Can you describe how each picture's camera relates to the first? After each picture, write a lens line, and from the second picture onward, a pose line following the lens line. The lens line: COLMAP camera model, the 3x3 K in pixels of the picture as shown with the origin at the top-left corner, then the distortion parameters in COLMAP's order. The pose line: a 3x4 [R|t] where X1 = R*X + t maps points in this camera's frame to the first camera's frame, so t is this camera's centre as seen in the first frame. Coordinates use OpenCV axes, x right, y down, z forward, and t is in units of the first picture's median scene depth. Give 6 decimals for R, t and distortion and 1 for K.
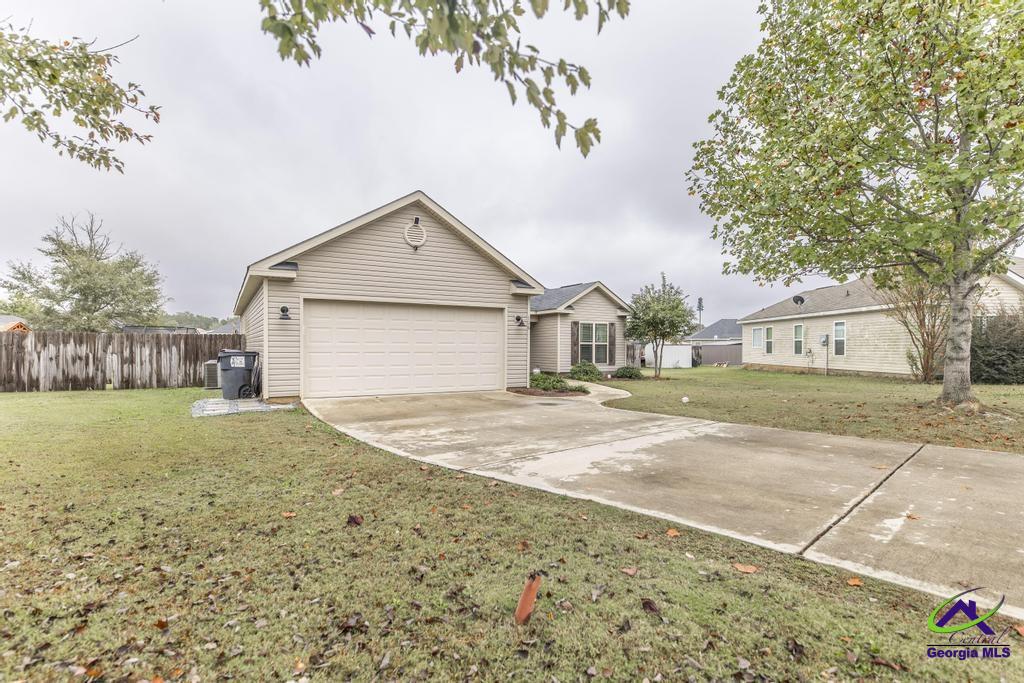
lens RADIAL K [[503.8, 0, 507.3], [0, 503.8, 343.0], [0, 0, 1]] dist [0.001007, 0.000122]
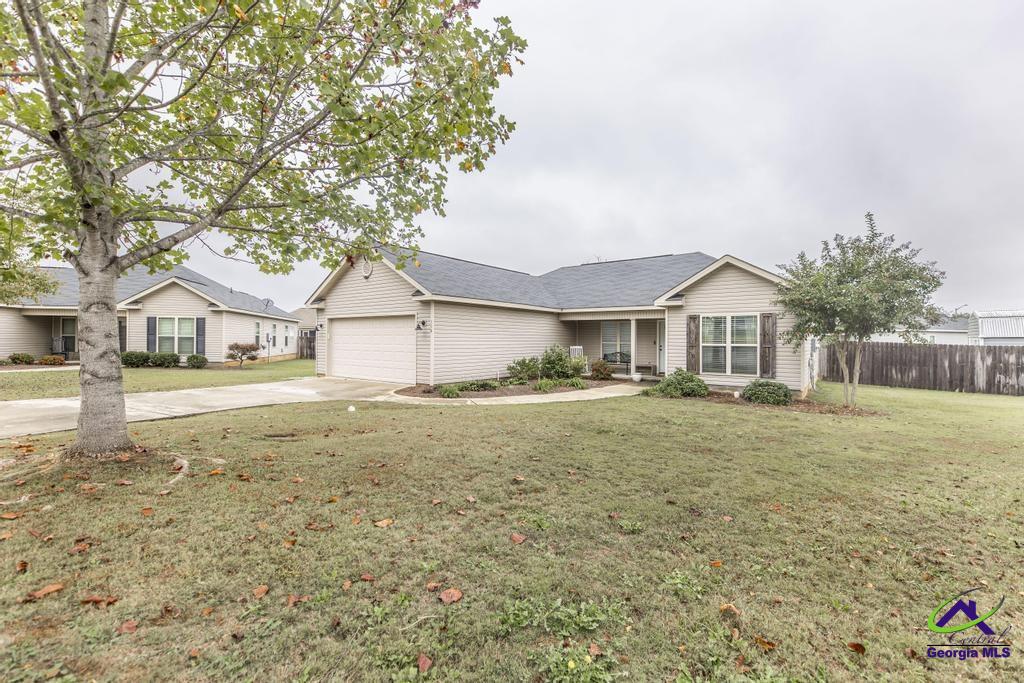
lens RADIAL K [[430.1, 0, 508.4], [0, 430.1, 337.6], [0, 0, 1]] dist [-0.000879, -0.000101]
pose [[0.388347, -0.007340, -0.921484, 0.719412], [0.000212, 0.999969, -0.007876, -0.005389], [0.921513, 0.002863, 0.388336, 0.585814]]
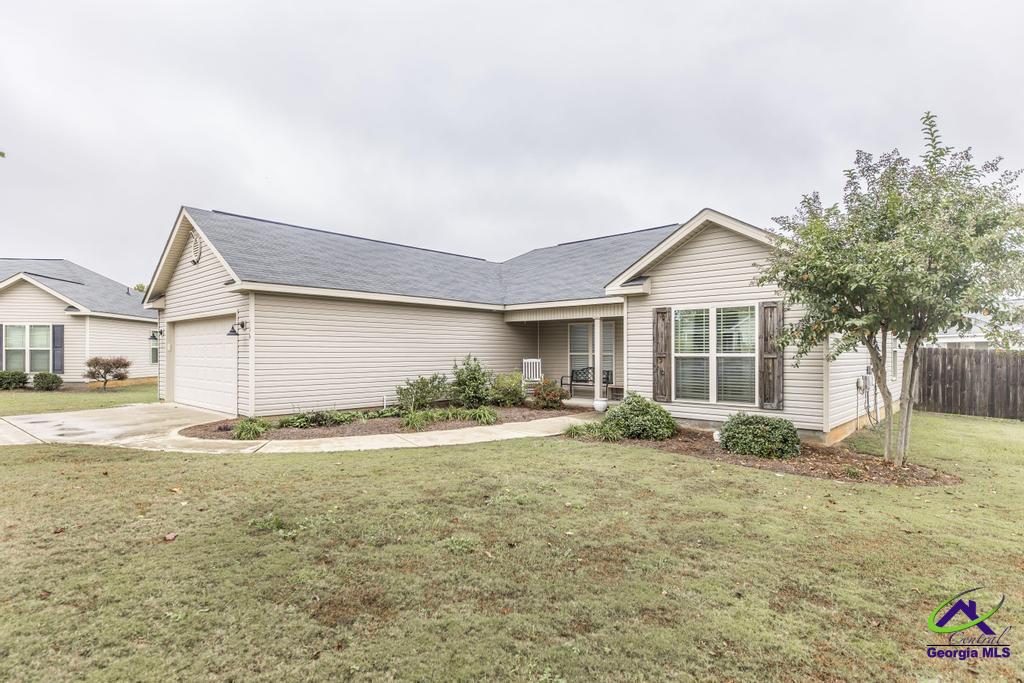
lens RADIAL K [[521.8, 0, 511.7], [0, 521.8, 349.6], [0, 0, 1]] dist [-0.000168, 0.000416]
pose [[0.300242, -0.010836, -0.953802, 0.652332], [0.006567, 0.999935, -0.009293, -0.000676], [0.953841, -0.003473, 0.300293, 0.841384]]
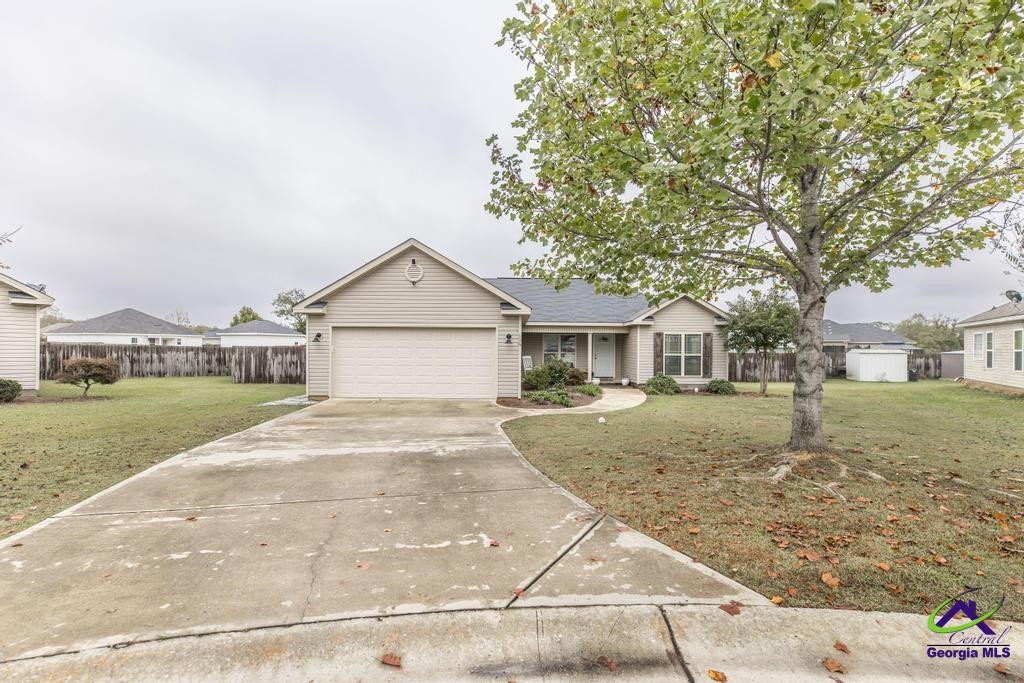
lens RADIAL K [[468.4, 0, 508.6], [0, 468.4, 347.0], [0, 0, 1]] dist [0.012240, -0.000007]
pose [[0.863477, 0.000525, -0.504388, 0.403313], [0.001114, 0.999995, 0.002948, -0.020267], [0.504387, -0.003108, 0.863472, 0.066523]]
